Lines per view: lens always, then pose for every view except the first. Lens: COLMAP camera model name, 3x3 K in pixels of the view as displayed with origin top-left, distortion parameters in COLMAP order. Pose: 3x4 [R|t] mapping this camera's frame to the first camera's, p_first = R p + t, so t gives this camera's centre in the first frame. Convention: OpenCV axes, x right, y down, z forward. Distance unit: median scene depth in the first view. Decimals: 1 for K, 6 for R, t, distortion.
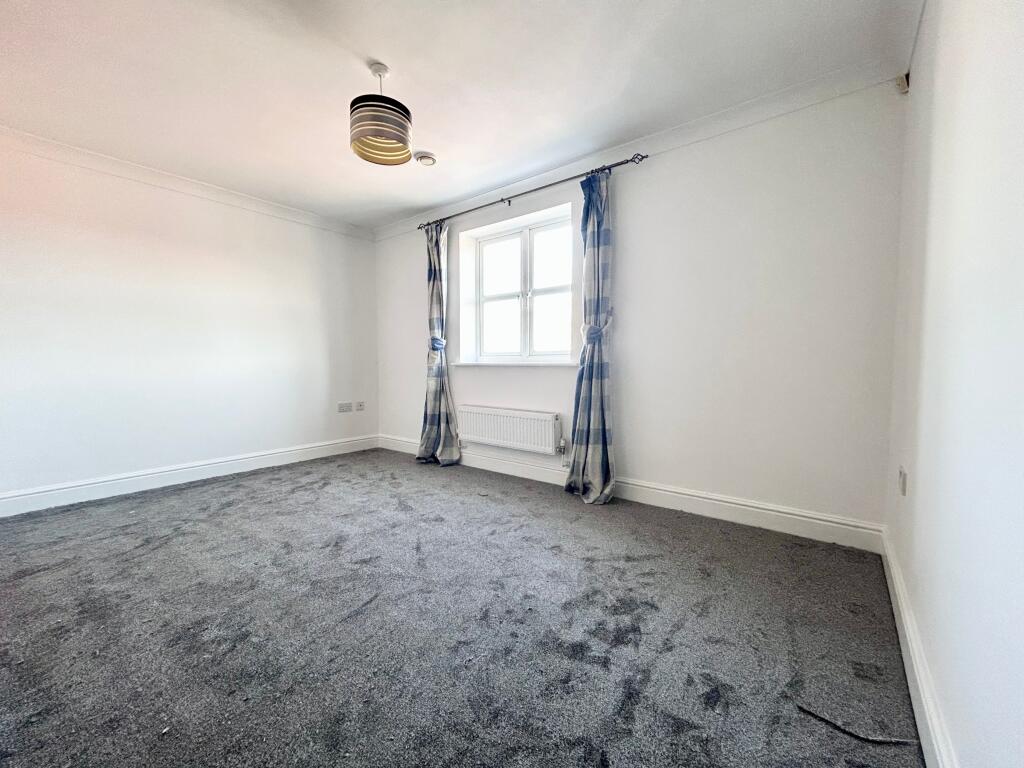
lens RADIAL K [[415.1, 0, 513.7], [0, 415.1, 383.5], [0, 0, 1]] dist [-0.000065, 0.000240]
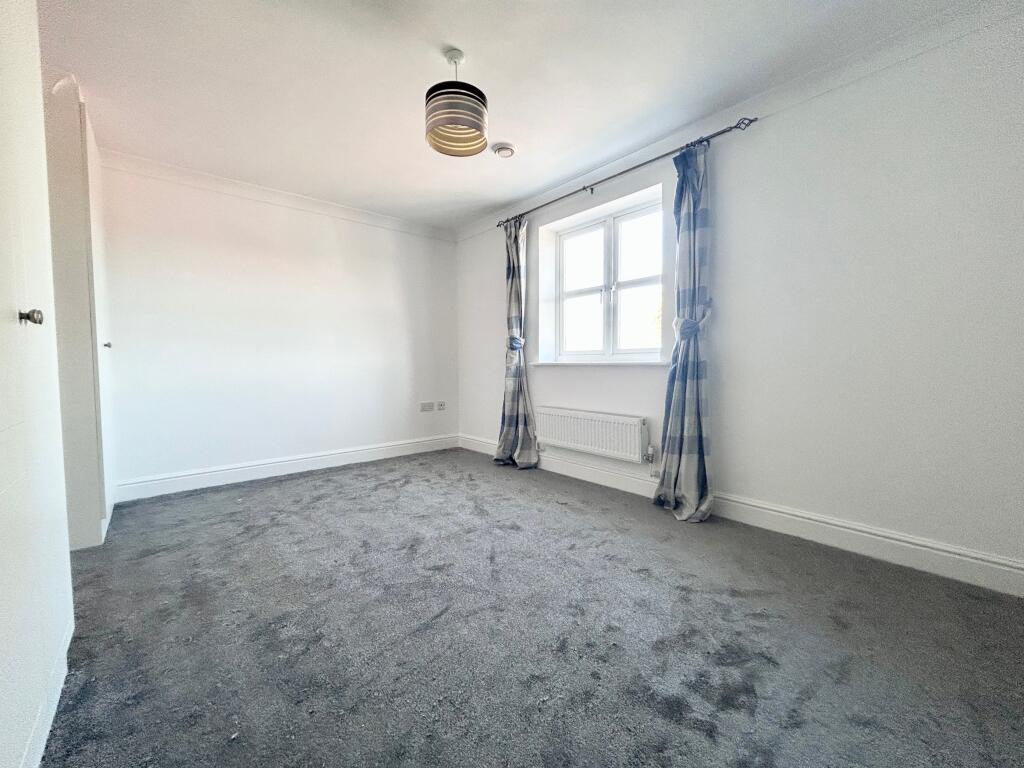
lens RADIAL K [[415.1, 0, 513.7], [0, 415.1, 383.5], [0, 0, 1]] dist [-0.000065, 0.000240]
pose [[0.981350, 0.004819, -0.192171, -0.001925], [-0.004918, 0.999988, -0.000038, -0.001021], [0.192168, 0.000982, 0.981362, 0.066112]]
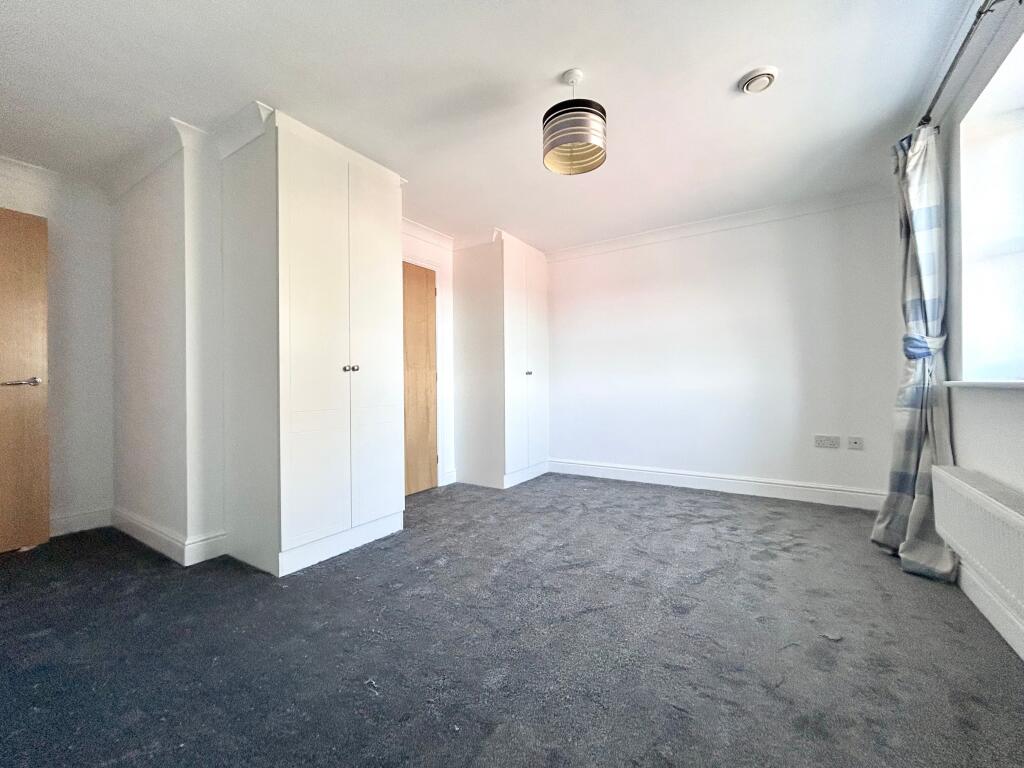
lens RADIAL K [[415.1, 0, 513.7], [0, 415.1, 383.5], [0, 0, 1]] dist [-0.000065, 0.000240]
pose [[0.092213, -0.001341, -0.995738, 0.464309], [-0.040875, 0.999151, -0.005131, -0.033125], [0.994900, 0.041174, 0.092080, 0.617283]]
